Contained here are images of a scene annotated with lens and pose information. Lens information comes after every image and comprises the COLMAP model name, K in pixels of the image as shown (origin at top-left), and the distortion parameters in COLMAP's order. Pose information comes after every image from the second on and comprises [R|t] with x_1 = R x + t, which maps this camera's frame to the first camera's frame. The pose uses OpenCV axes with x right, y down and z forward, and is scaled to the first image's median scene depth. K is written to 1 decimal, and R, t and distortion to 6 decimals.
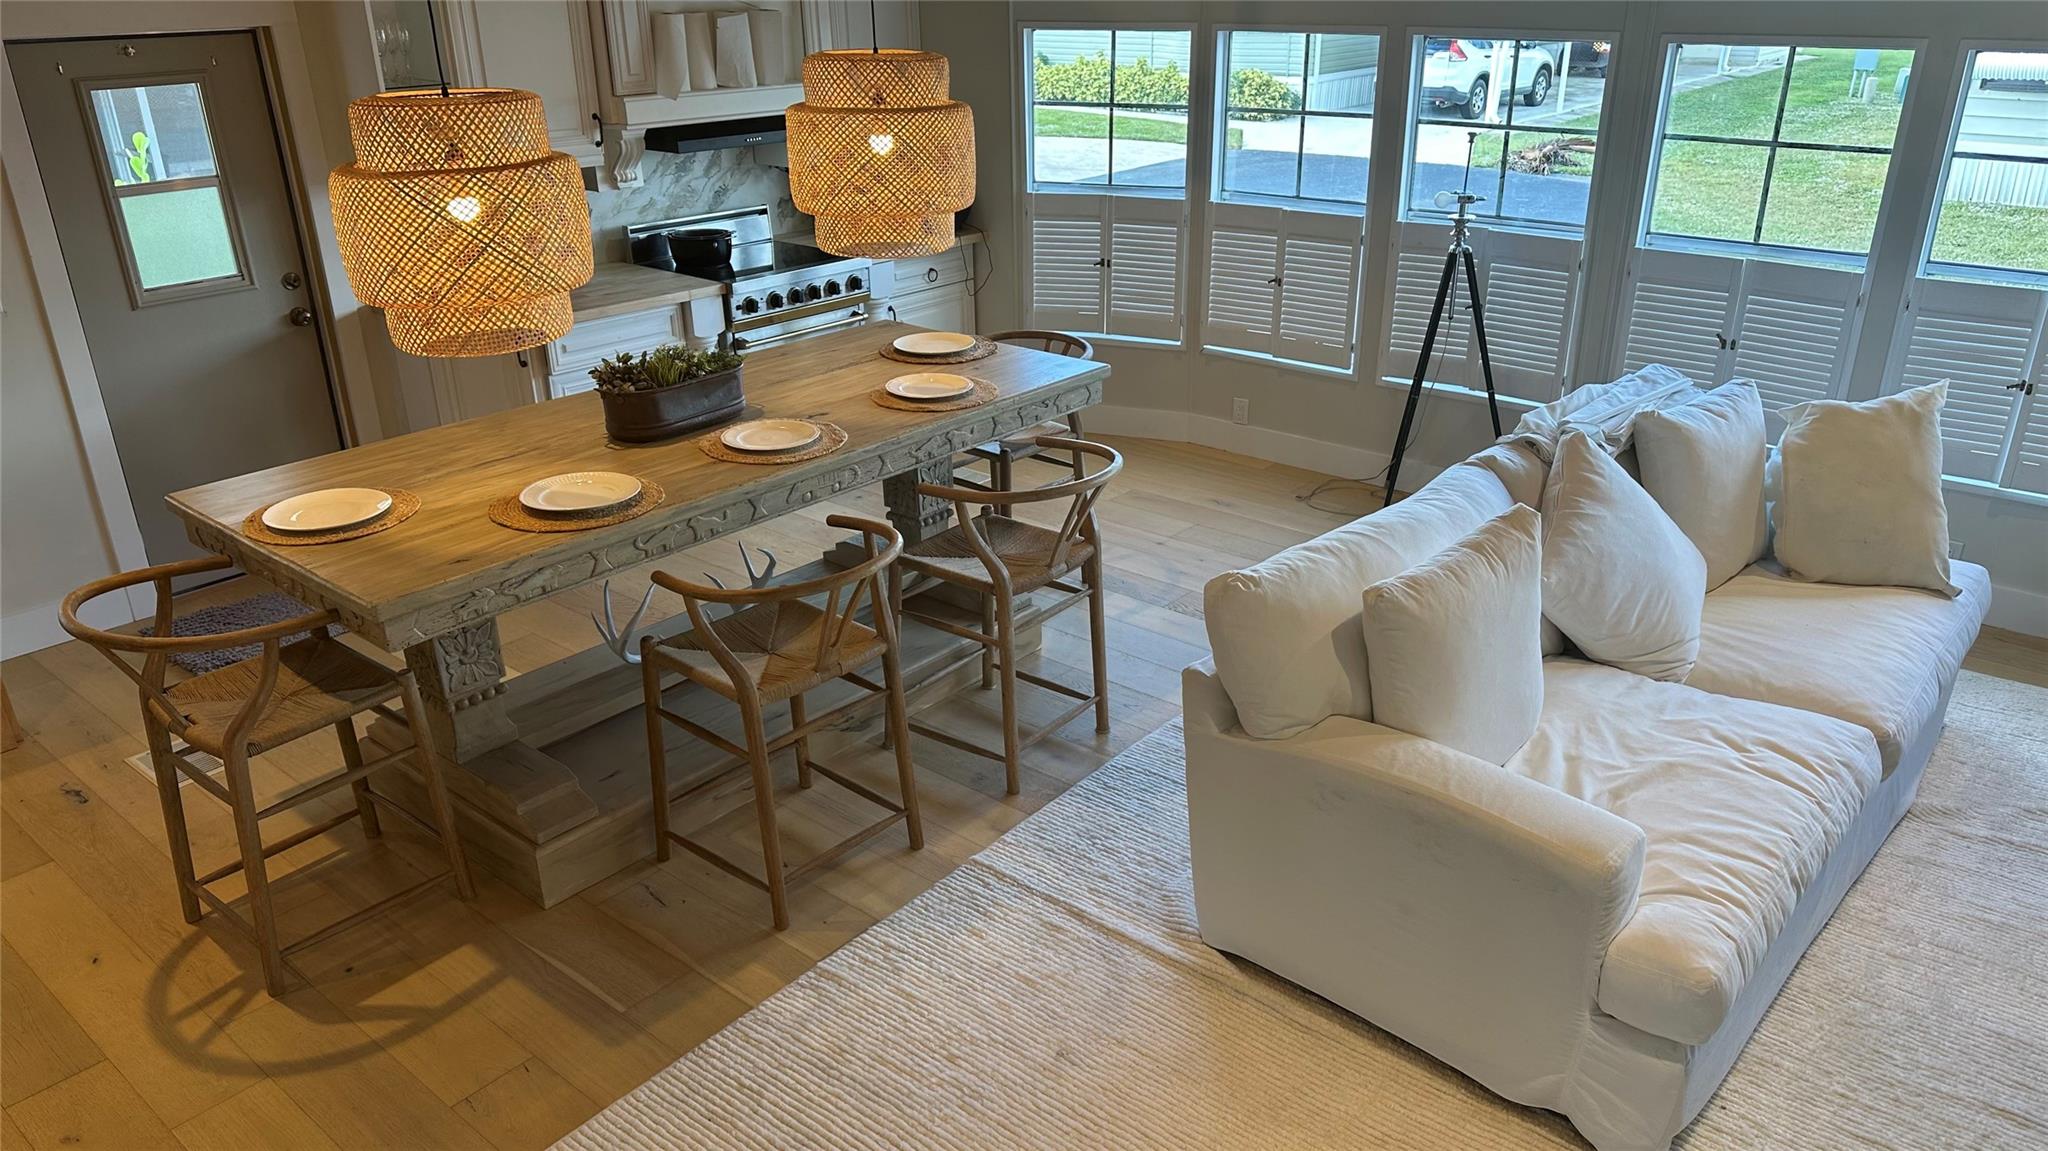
lens RADIAL K [[1439.4, 0, 1024.0], [0, 1439.4, 575.5], [0, 0, 1]] dist [0.030088, -0.002525]
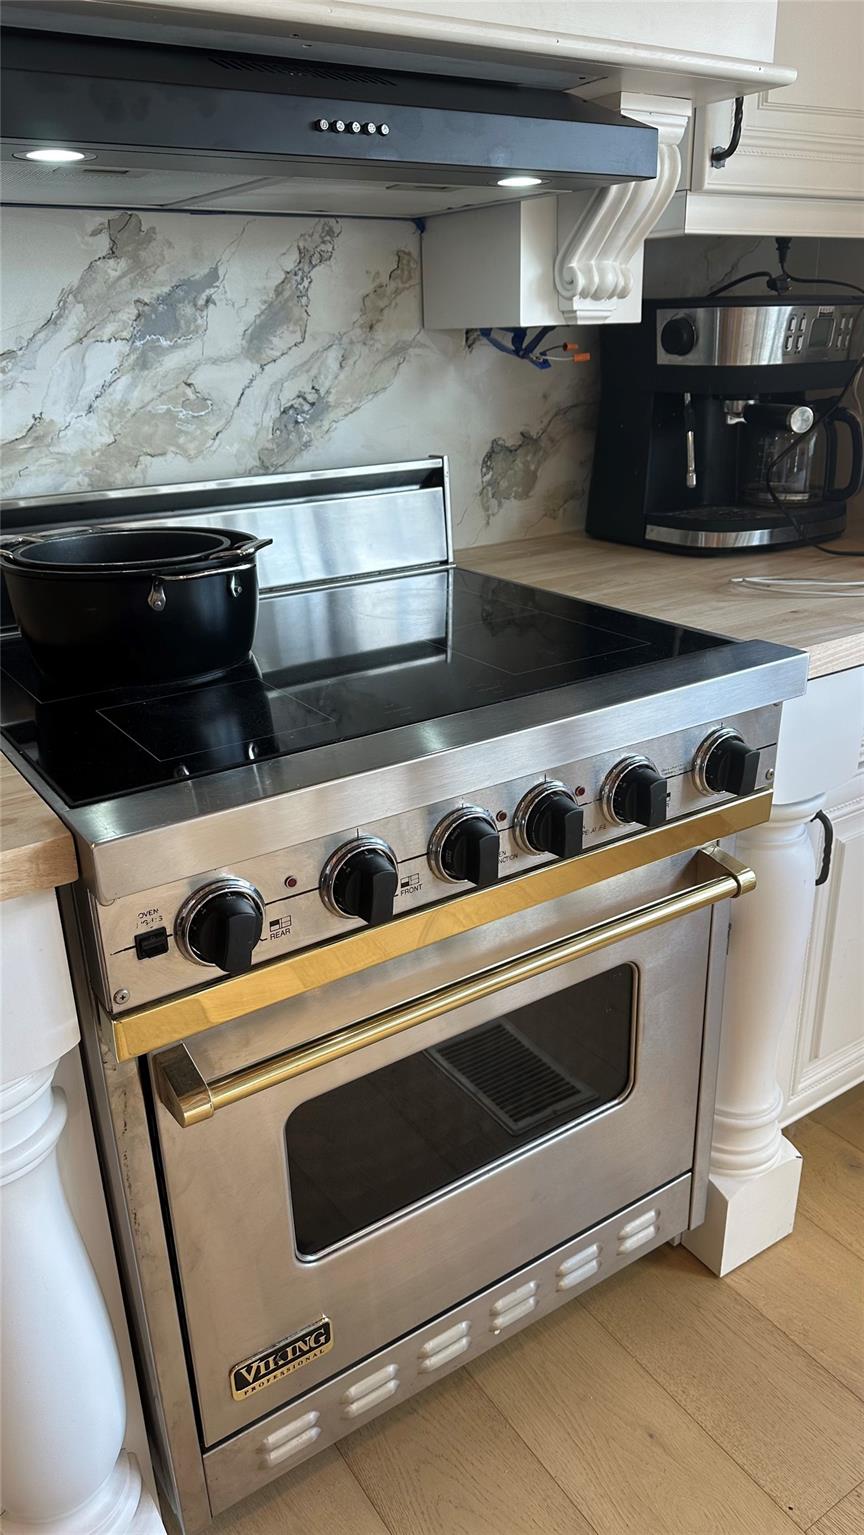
lens RADIAL K [[1092.8, 0, 432.0], [0, 1092.8, 767.5], [0, 0, 1]] dist [0.006699, -0.000602]
pose [[0.961606, 0.088414, -0.259800, -0.119687], [-0.092051, 0.995753, -0.001841, -0.200849], [0.258534, 0.025685, 0.965661, 0.823049]]
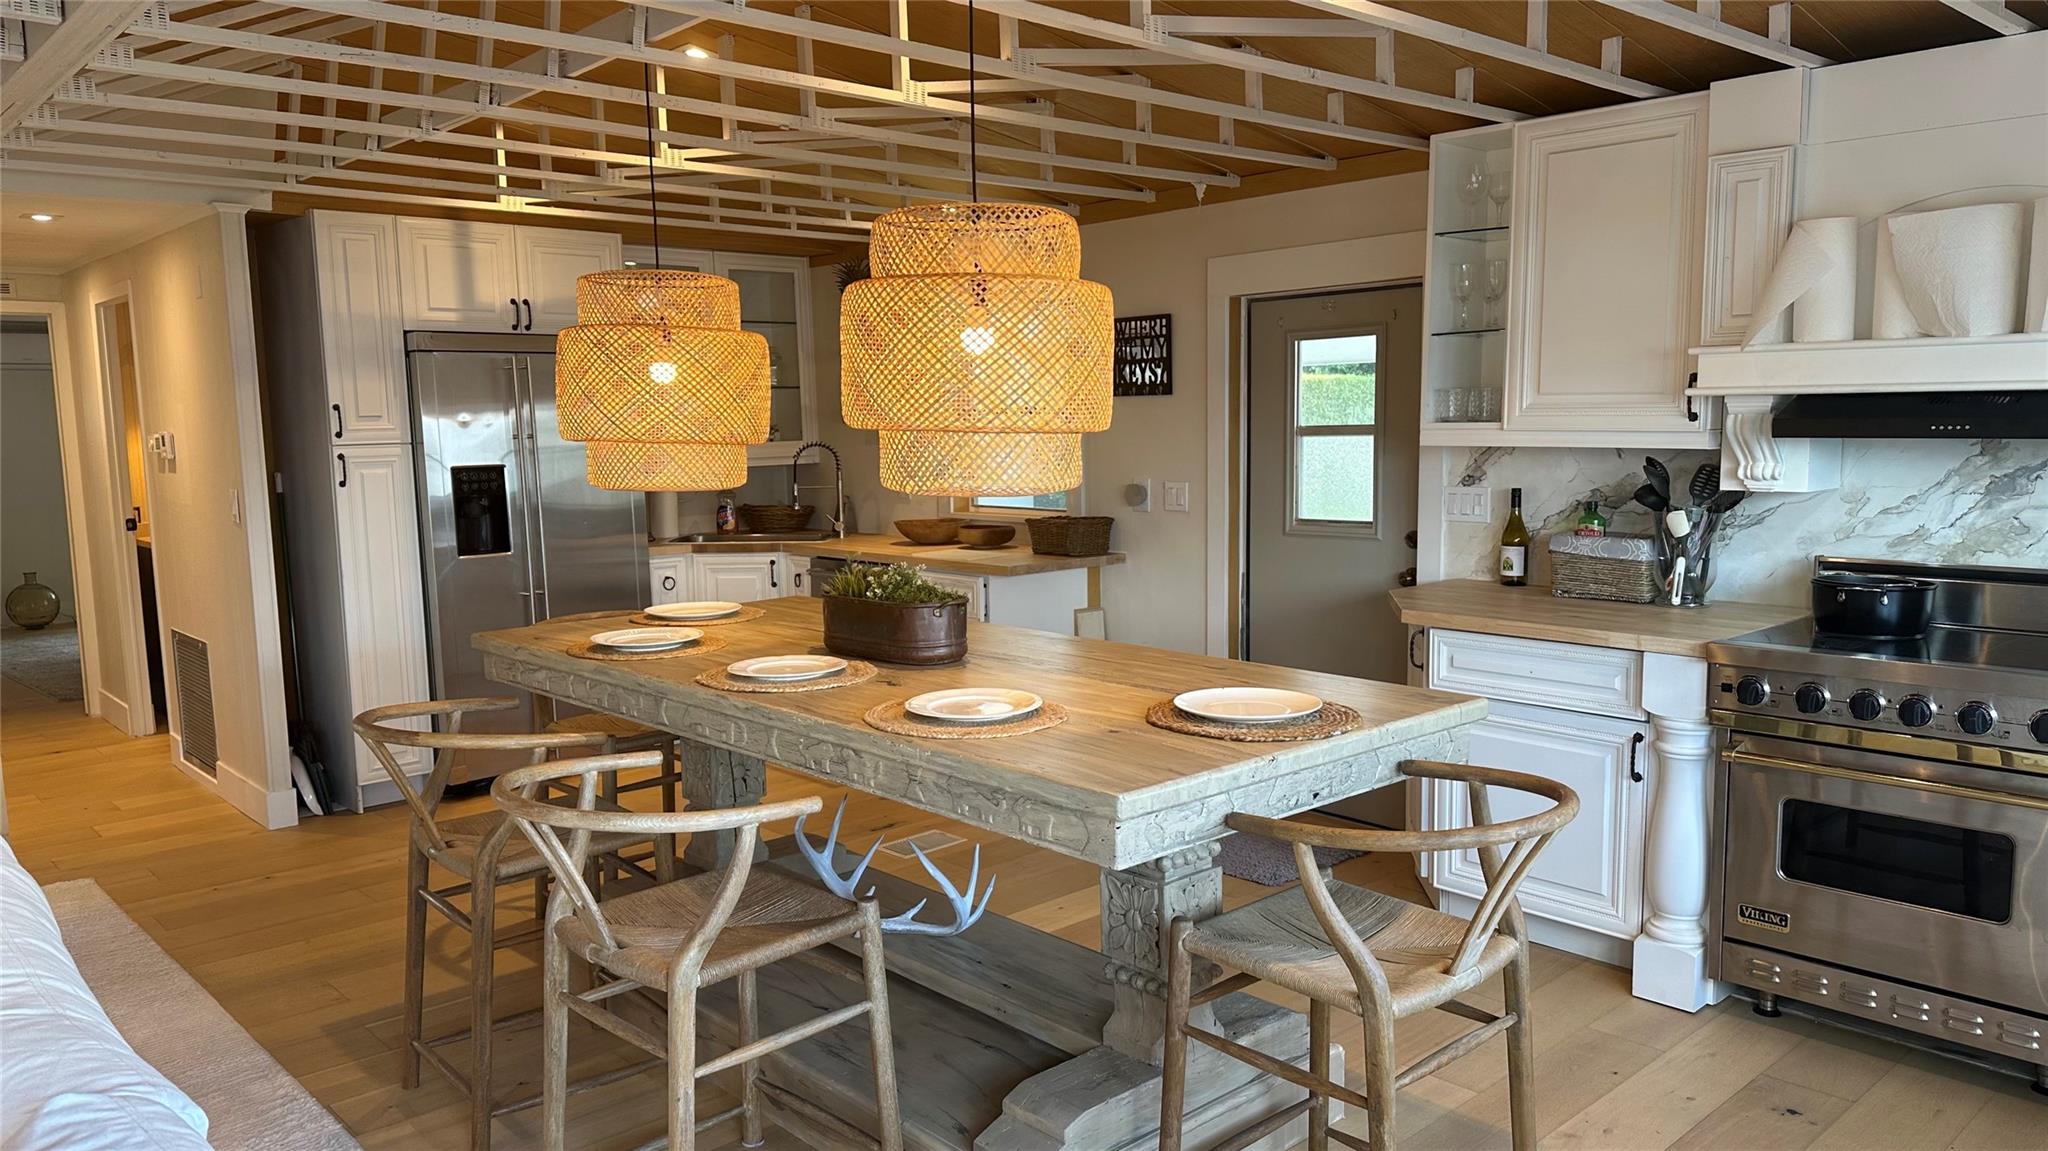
lens RADIAL K [[1458.0, 0, 1026.4], [0, 1458.0, 612.1], [0, 0, 1]] dist [0.006699, -0.000602]
pose [[-0.125983, 0.148625, -0.980836, 0.393435], [-0.373356, 0.908916, 0.185682, -0.206066], [0.919094, 0.389593, -0.059018, 0.721301]]
